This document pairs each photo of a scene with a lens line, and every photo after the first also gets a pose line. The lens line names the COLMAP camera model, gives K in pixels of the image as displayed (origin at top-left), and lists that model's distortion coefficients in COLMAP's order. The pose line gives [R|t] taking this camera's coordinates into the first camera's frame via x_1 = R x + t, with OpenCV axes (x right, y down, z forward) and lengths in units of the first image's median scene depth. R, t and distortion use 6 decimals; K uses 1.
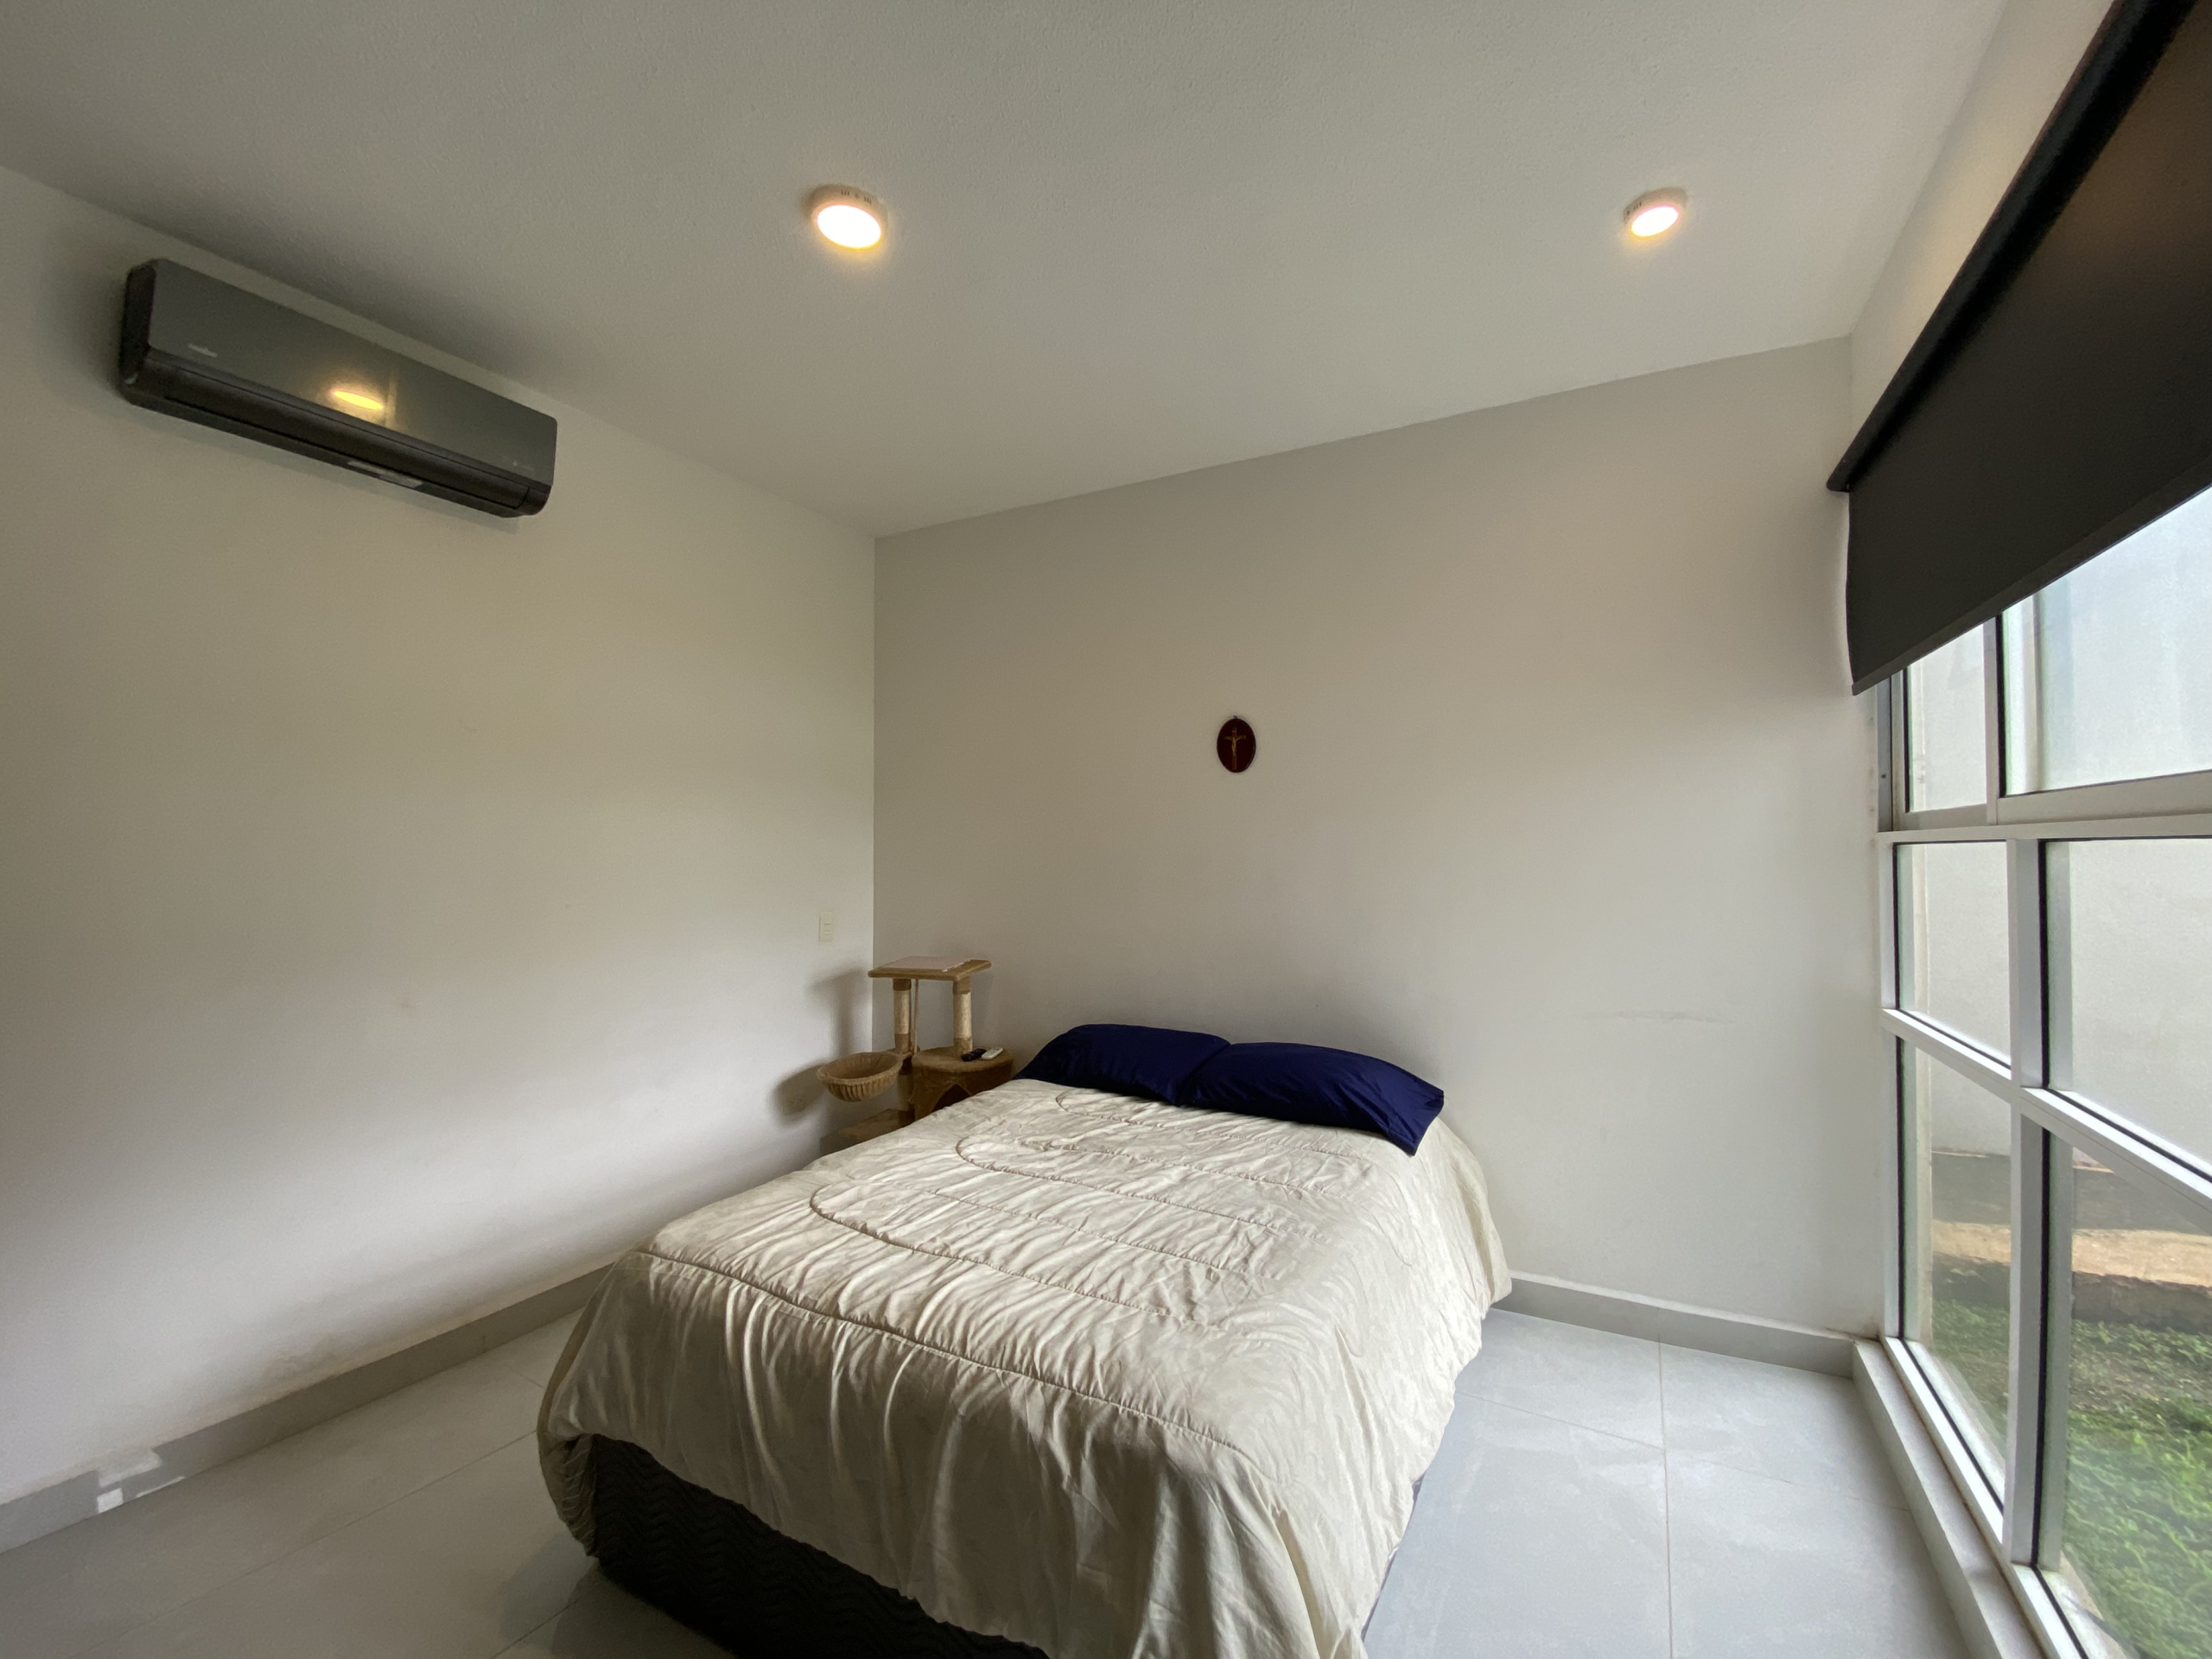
lens RADIAL K [[896.4, 0, 1106.8], [0, 896.4, 832.3], [0, 0, 1]] dist [0.023676, -0.021588]
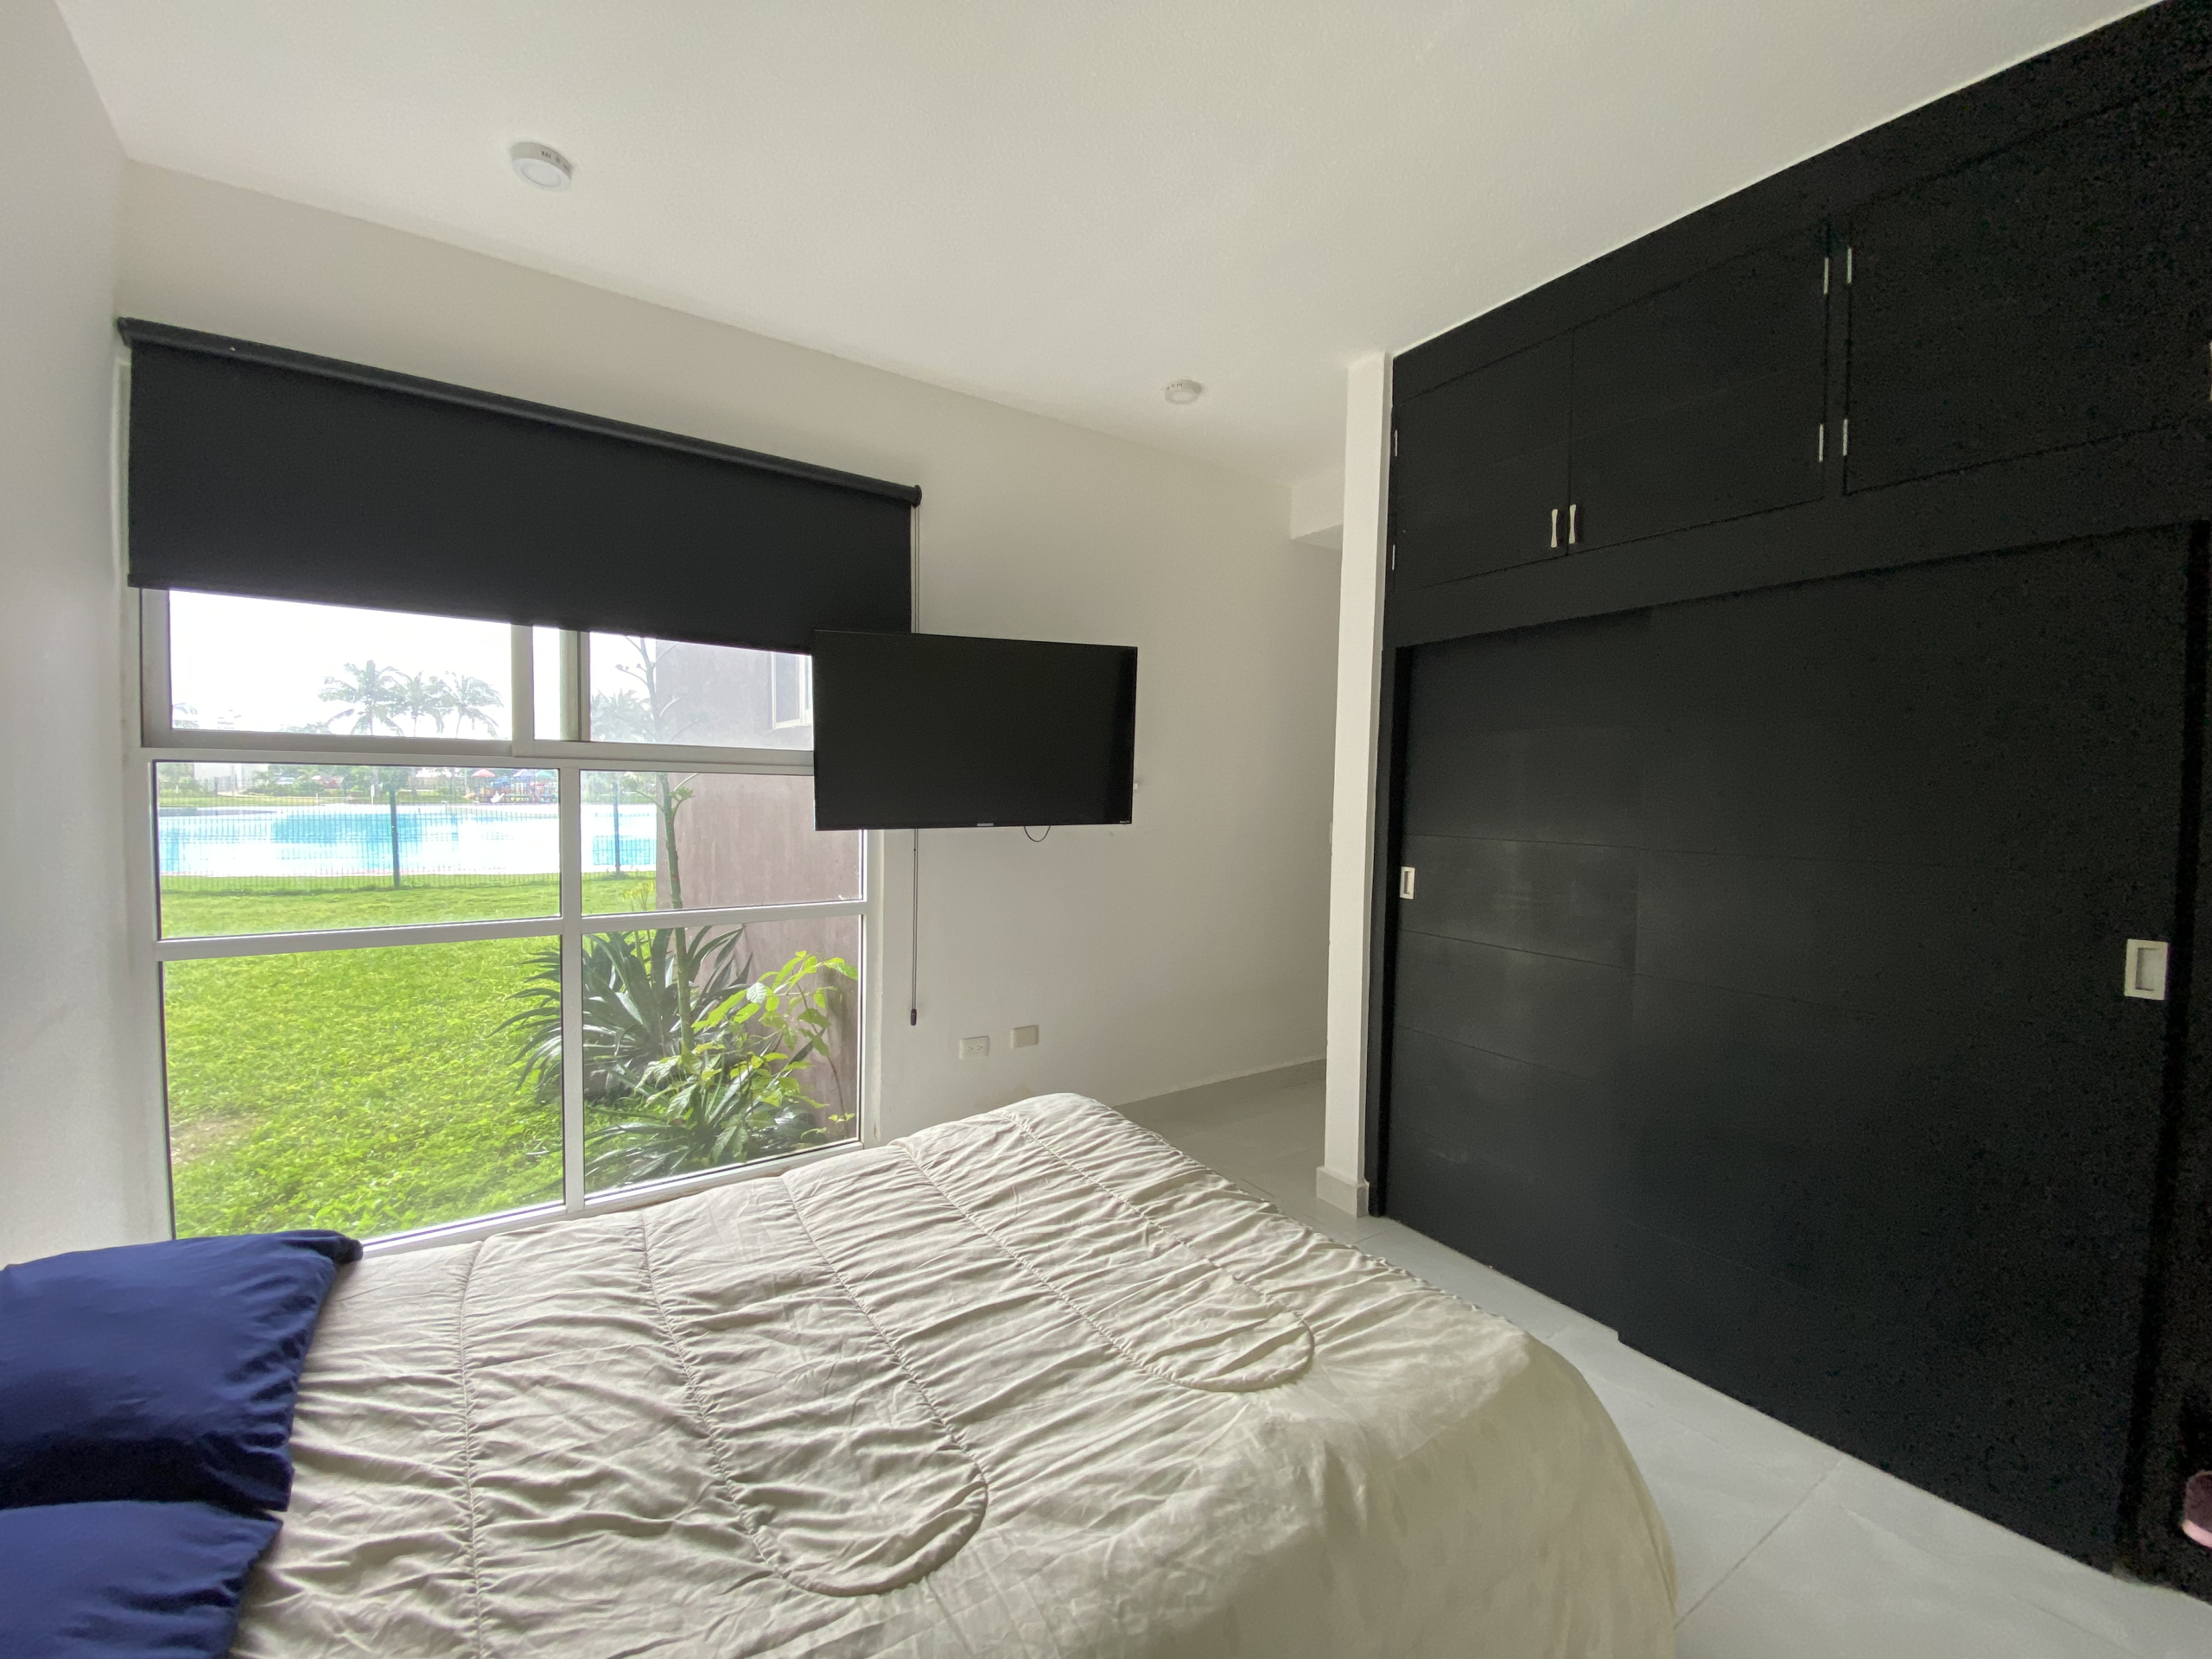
lens RADIAL K [[896.4, 0, 1106.8], [0, 896.4, 832.3], [0, 0, 1]] dist [0.023676, -0.021588]
pose [[-0.888166, -0.036310, 0.458086, -0.413366], [-0.018710, 0.998904, 0.042901, 0.021350], [-0.459141, 0.029533, -0.887872, 1.373098]]
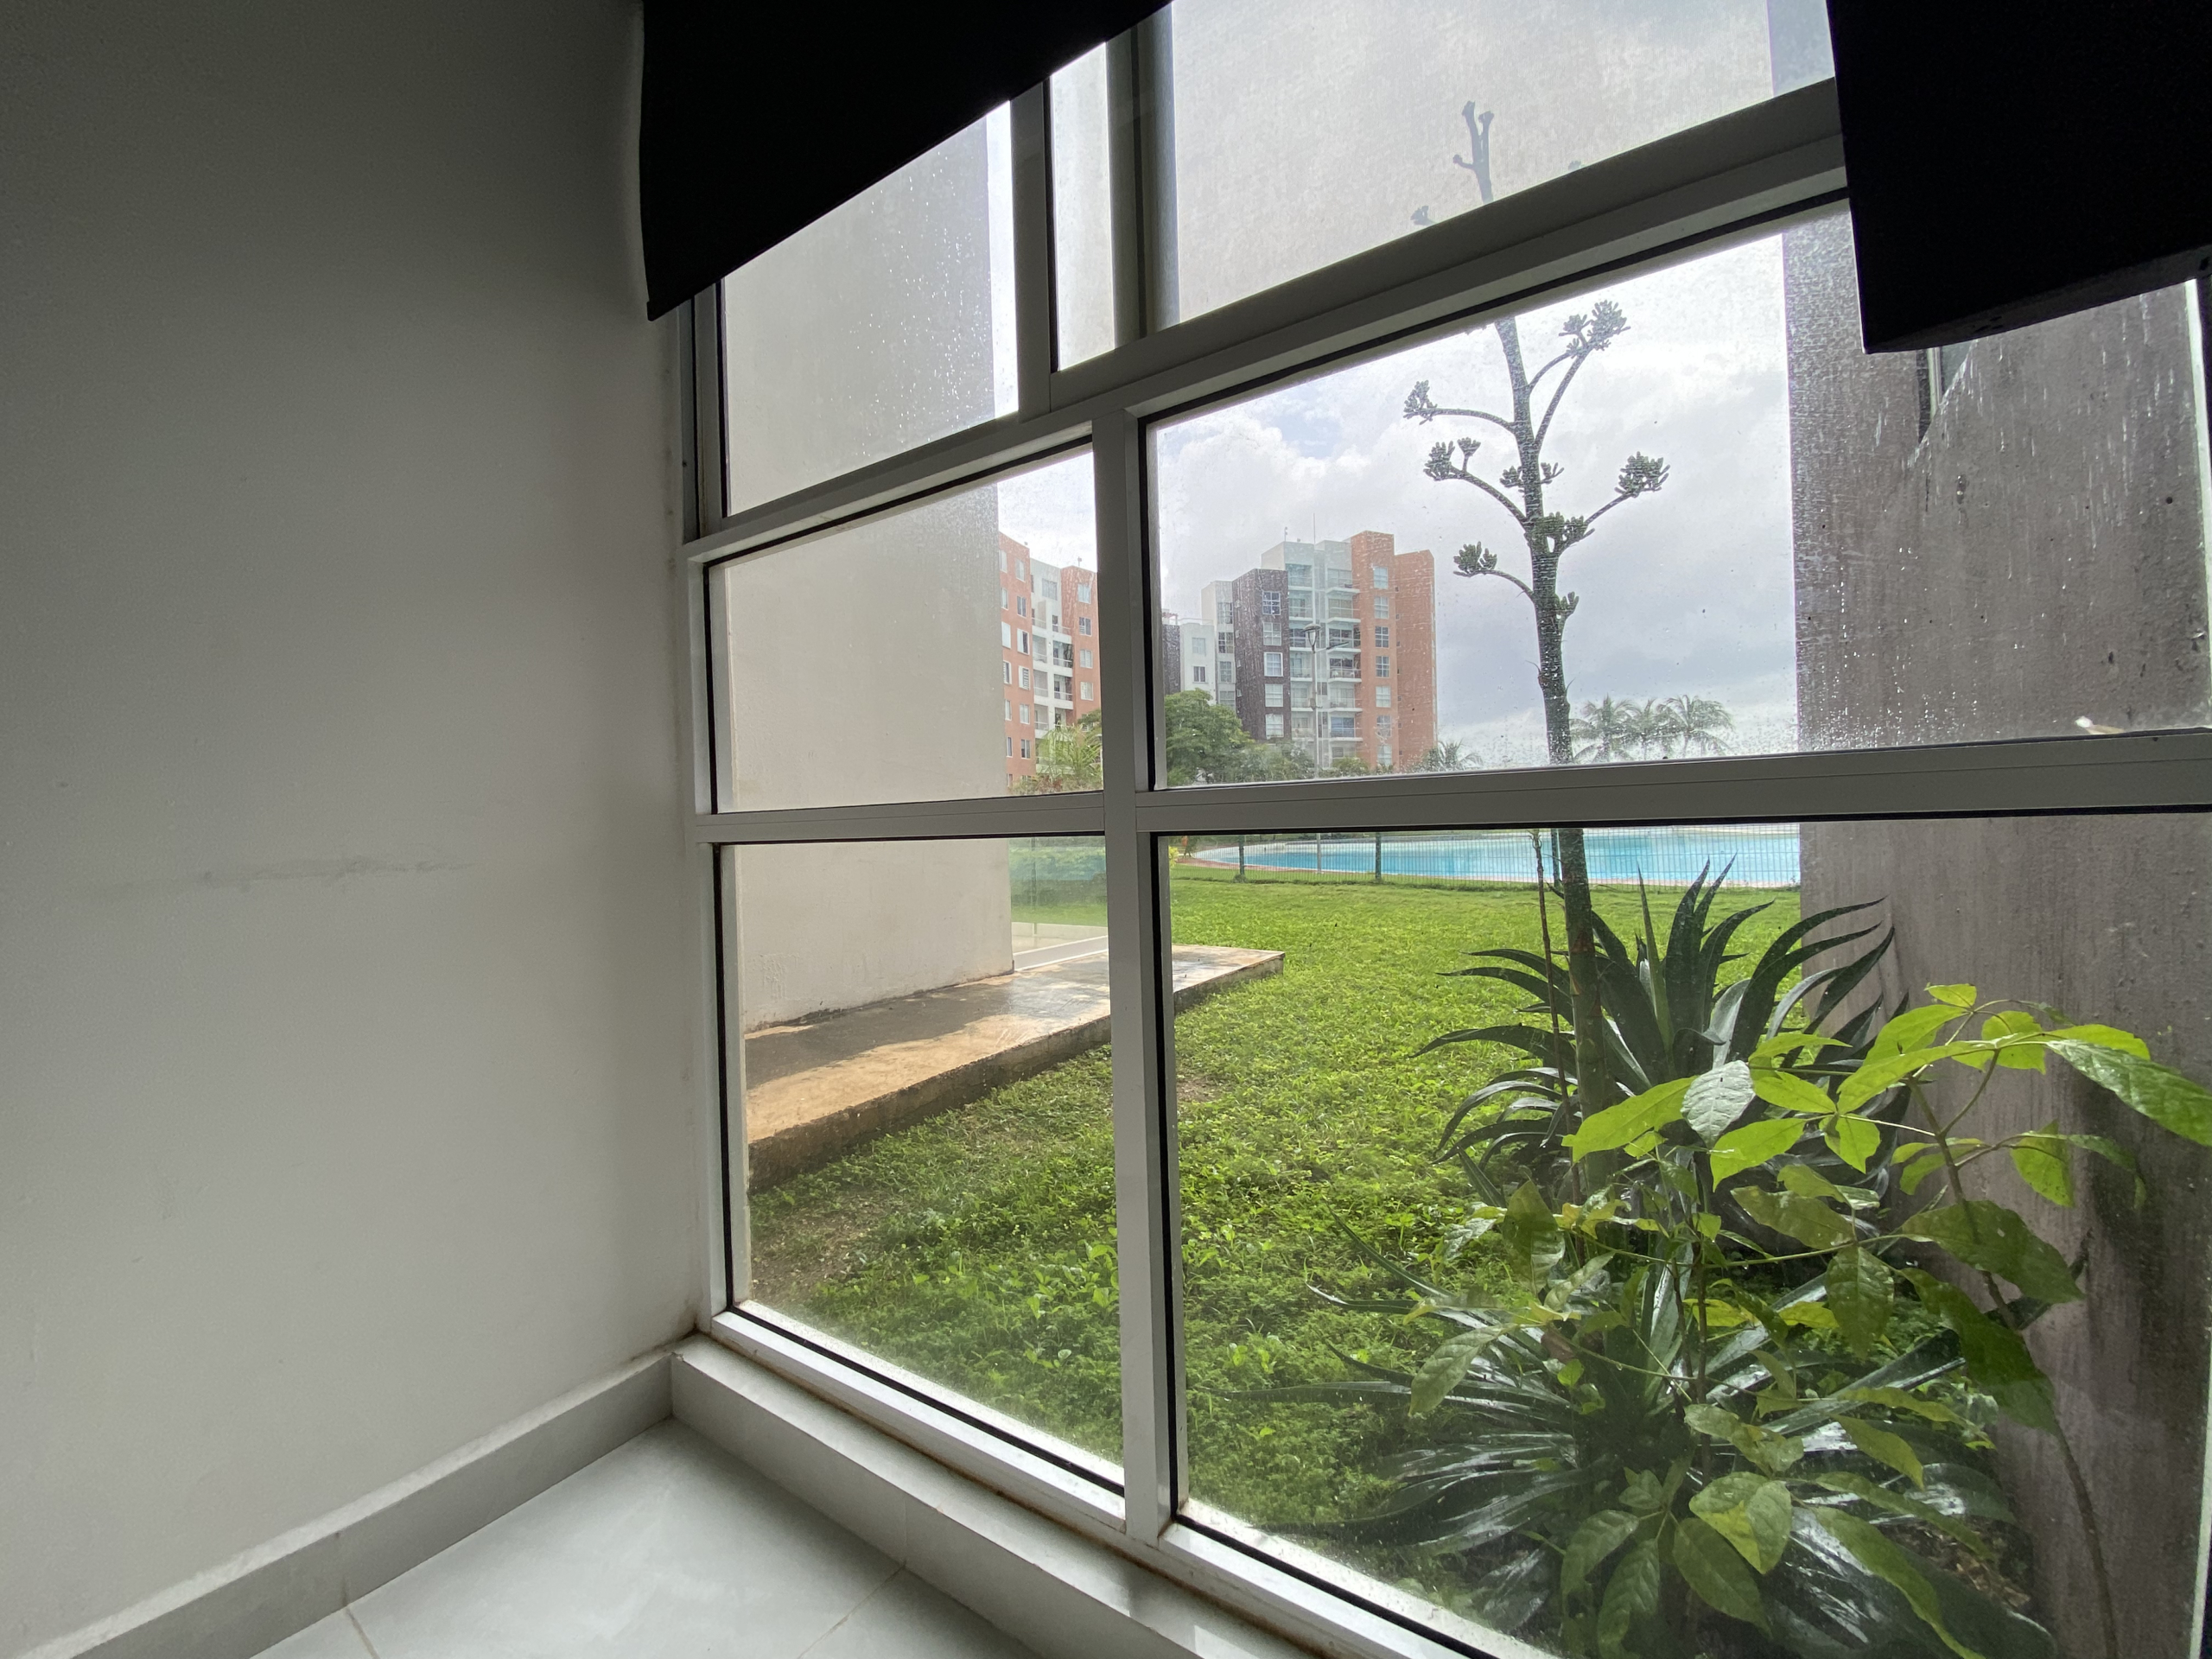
lens RADIAL K [[896.4, 0, 1106.8], [0, 896.4, 832.3], [0, 0, 1]] dist [0.023676, -0.021588]
pose [[0.110119, -0.011553, 0.993851, 0.250149], [0.019512, 0.999765, 0.009460, 0.208011], [-0.993727, 0.018350, 0.110318, 0.638245]]
